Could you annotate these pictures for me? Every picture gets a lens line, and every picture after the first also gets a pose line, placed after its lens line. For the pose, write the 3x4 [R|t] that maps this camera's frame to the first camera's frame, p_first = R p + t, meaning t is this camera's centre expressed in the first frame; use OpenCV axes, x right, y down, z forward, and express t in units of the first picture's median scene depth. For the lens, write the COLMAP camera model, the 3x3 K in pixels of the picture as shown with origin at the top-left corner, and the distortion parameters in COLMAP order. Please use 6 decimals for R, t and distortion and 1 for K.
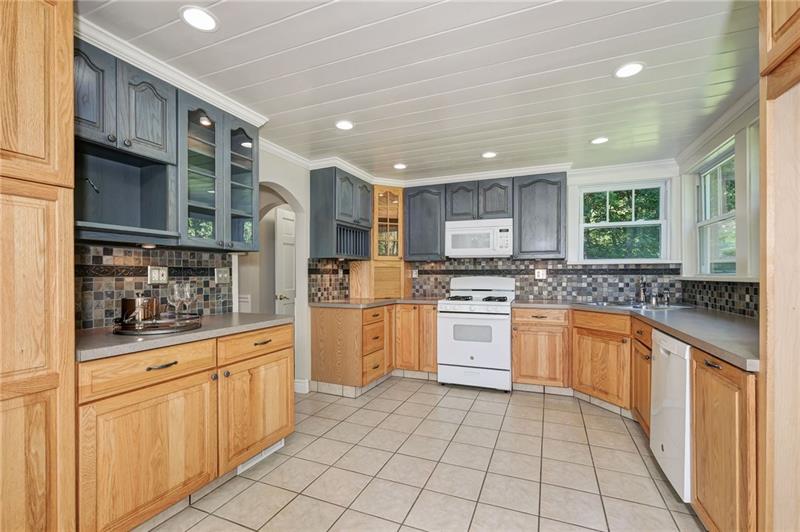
lens RADIAL K [[358.2, 0, 396.0], [0, 358.2, 279.0], [0, 0, 1]] dist [-0.000368, -0.000057]
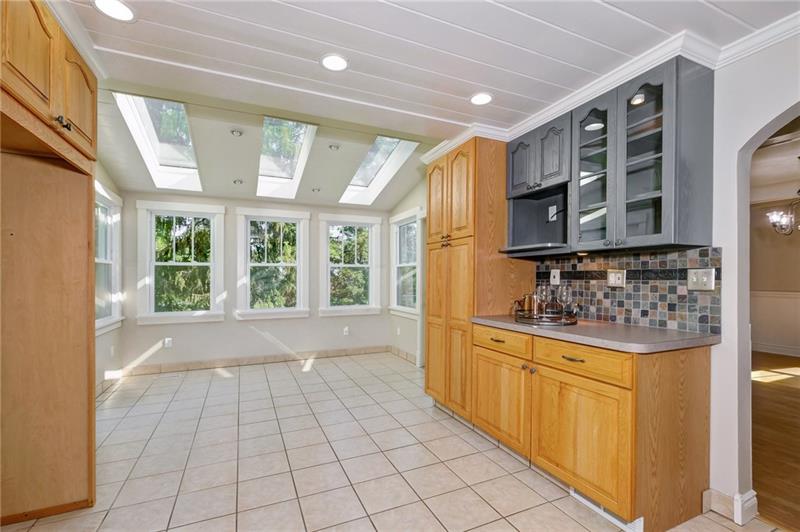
lens RADIAL K [[358.2, 0, 400.4], [0, 358.2, 272.7], [0, 0, 1]] dist [-0.000368, -0.000057]
pose [[-0.679982, -0.000975, -0.733228, 0.484777], [0.001434, 0.999995, -0.002660, -0.023923], [0.733227, -0.002860, -0.679978, 1.167624]]
